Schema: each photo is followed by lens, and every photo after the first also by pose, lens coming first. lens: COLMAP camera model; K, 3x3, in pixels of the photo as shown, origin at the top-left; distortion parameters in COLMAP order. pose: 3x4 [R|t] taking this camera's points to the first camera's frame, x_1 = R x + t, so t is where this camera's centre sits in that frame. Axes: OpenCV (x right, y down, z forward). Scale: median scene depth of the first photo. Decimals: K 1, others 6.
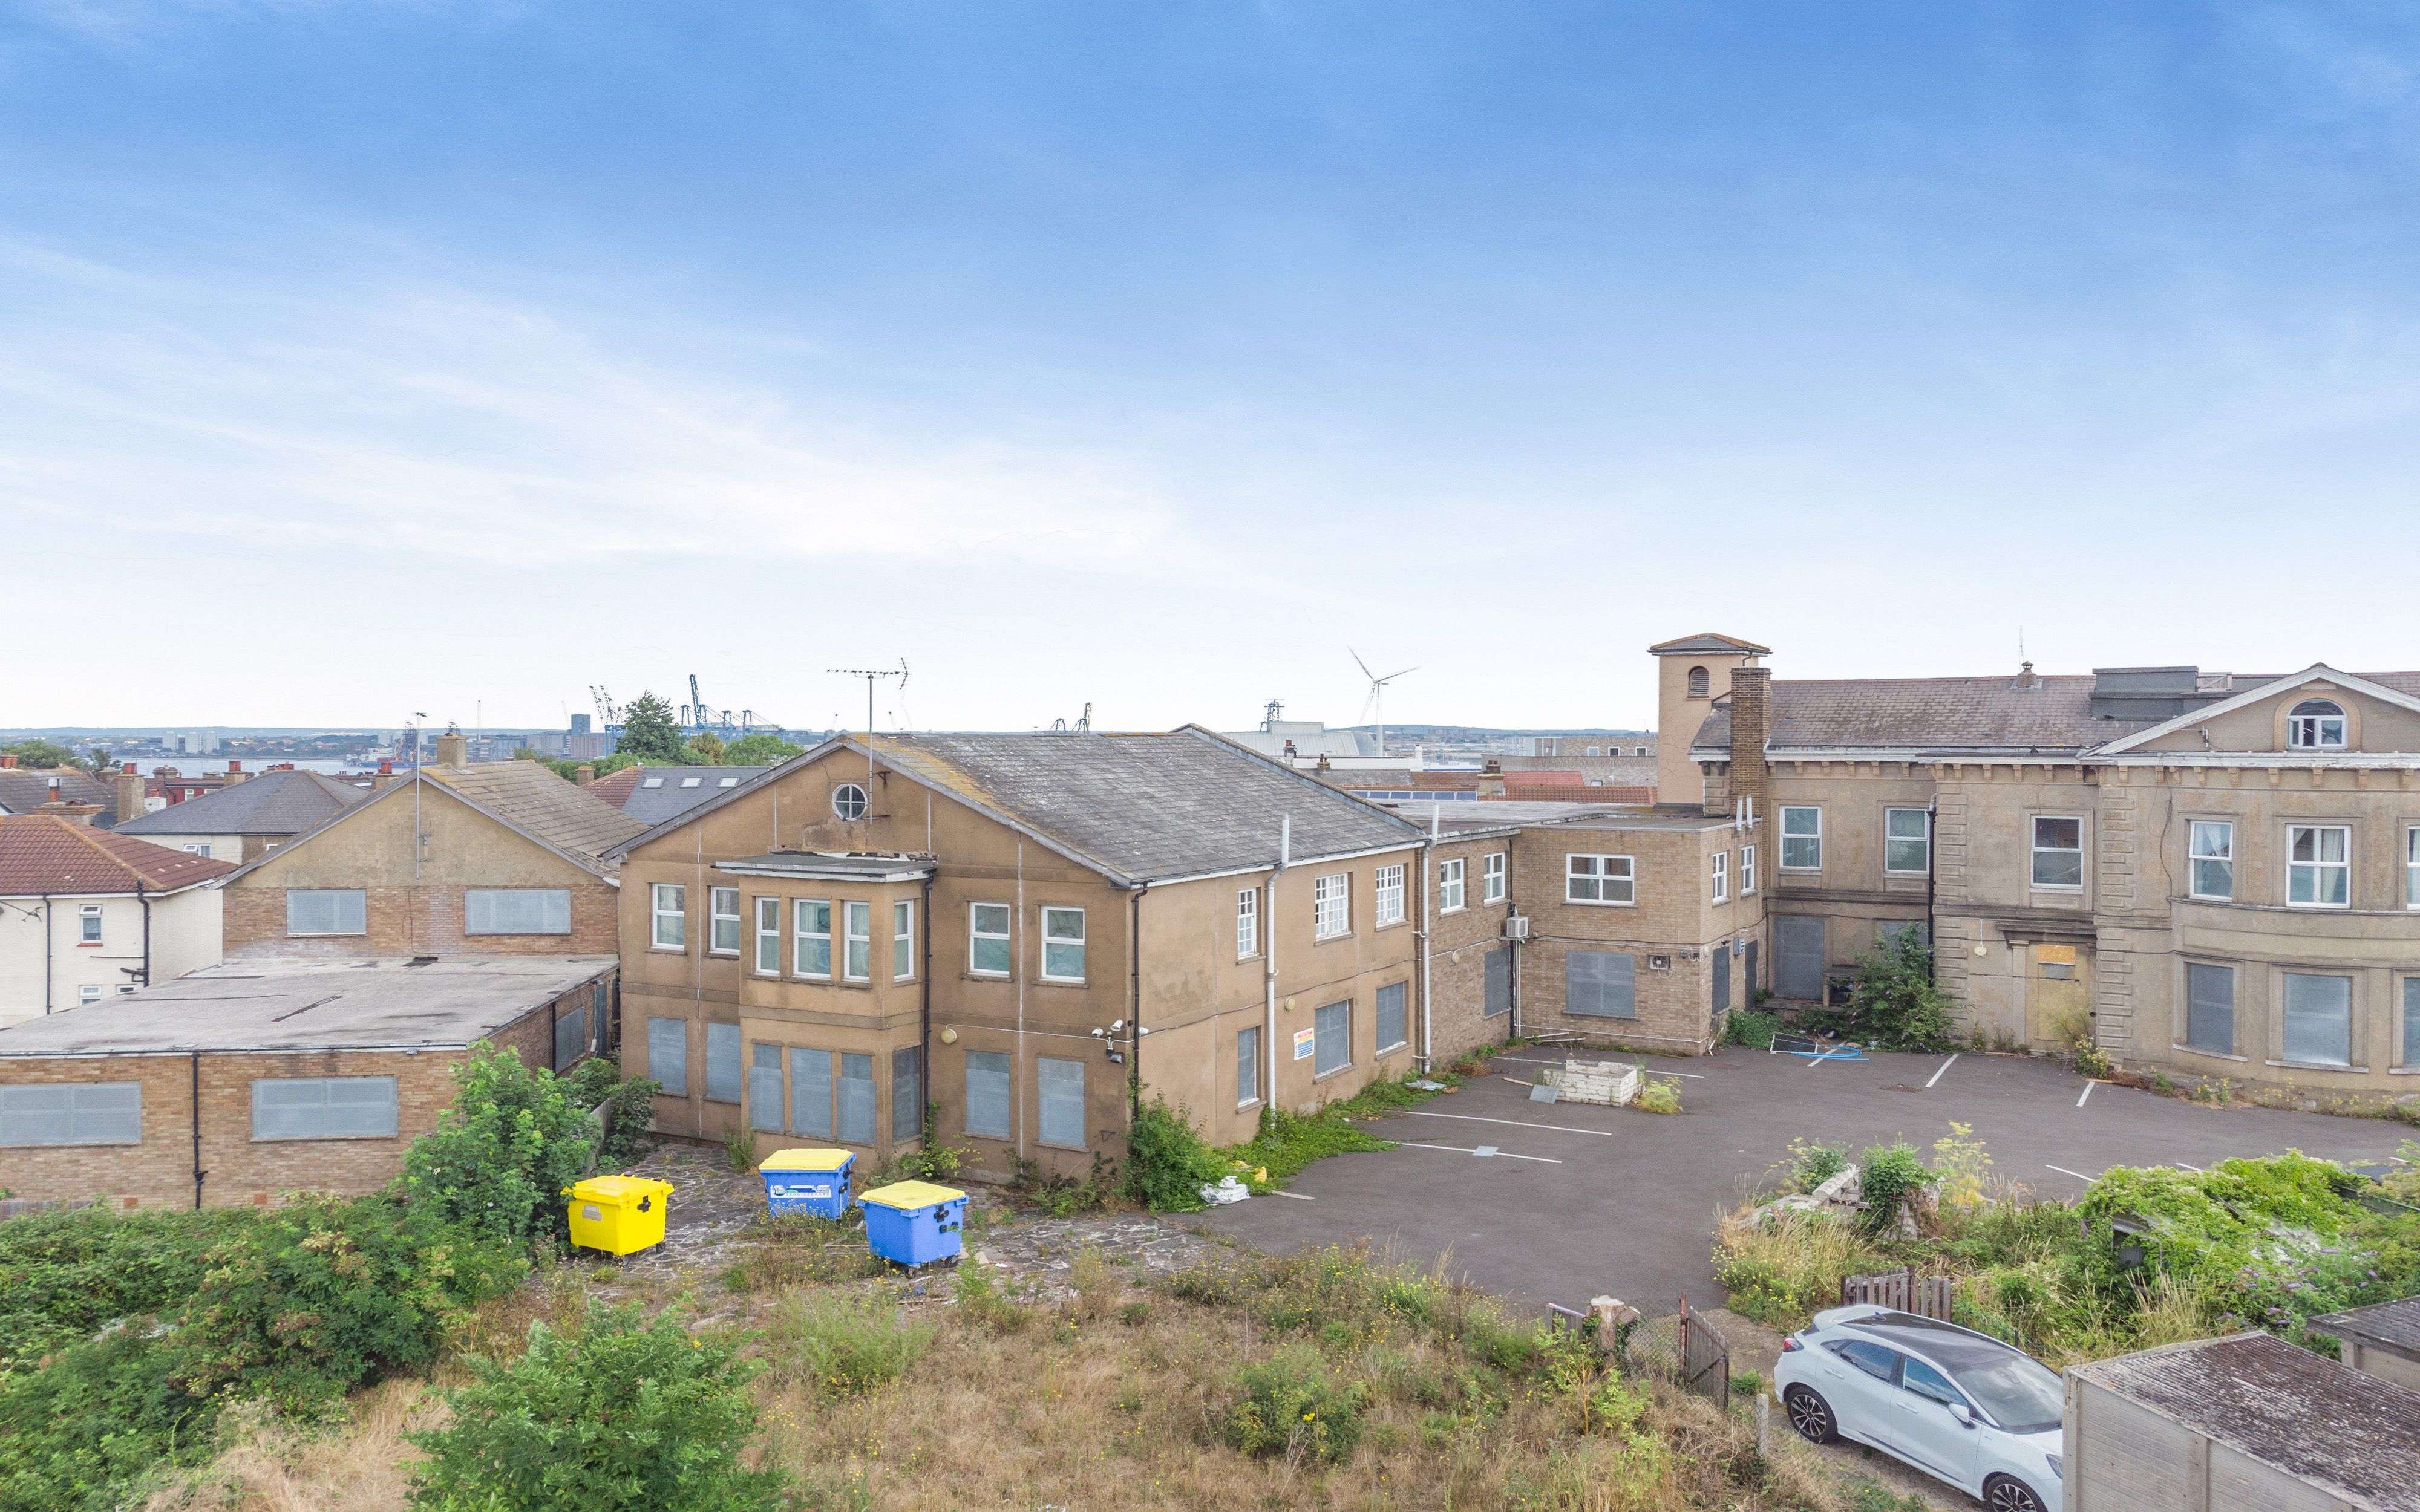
lens RADIAL K [[1838.8, 0, 1371.2], [0, 1838.8, 757.3], [0, 0, 1]] dist [-0.011128, 0.096743]
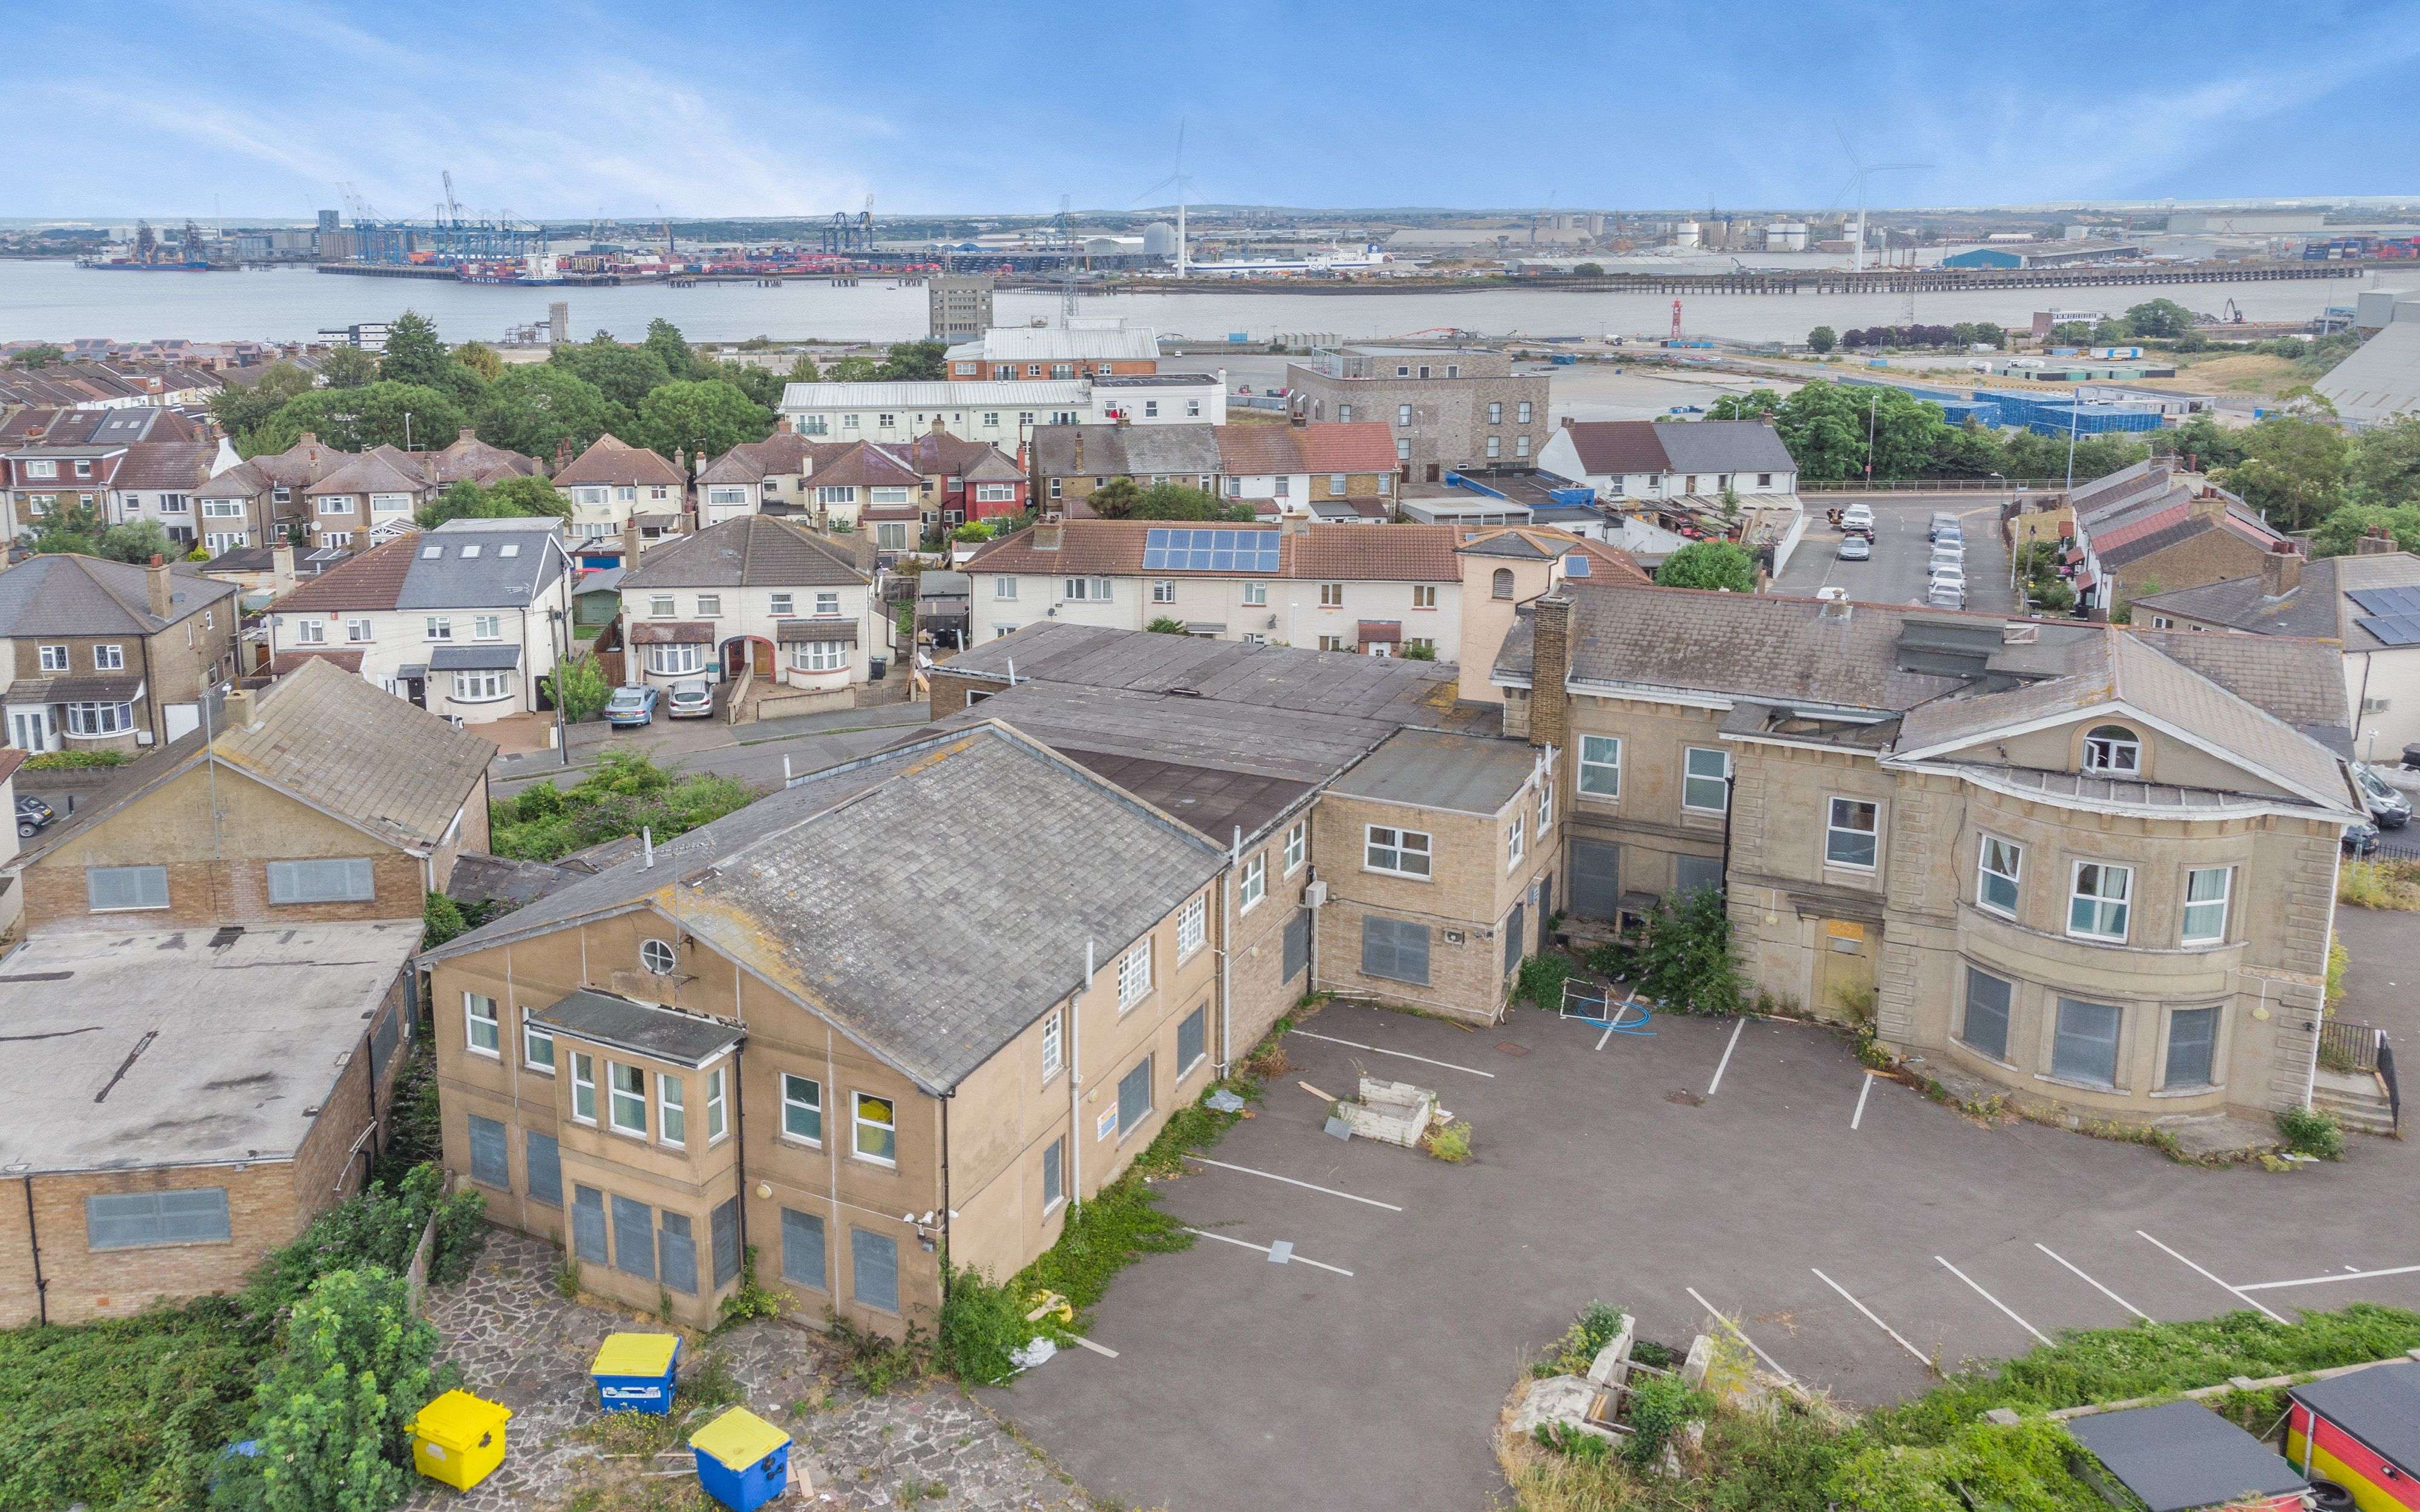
lens RADIAL K [[1879.9, 0, 1201.8], [0, 1879.9, 711.2], [0, 0, 1]] dist [0.051093, -0.076438]
pose [[0.999876, 0.000011, 0.015777, 0.000086], [-0.002585, 0.986605, 0.163105, -0.206726], [-0.015564, -0.163125, 0.986483, -0.007740]]
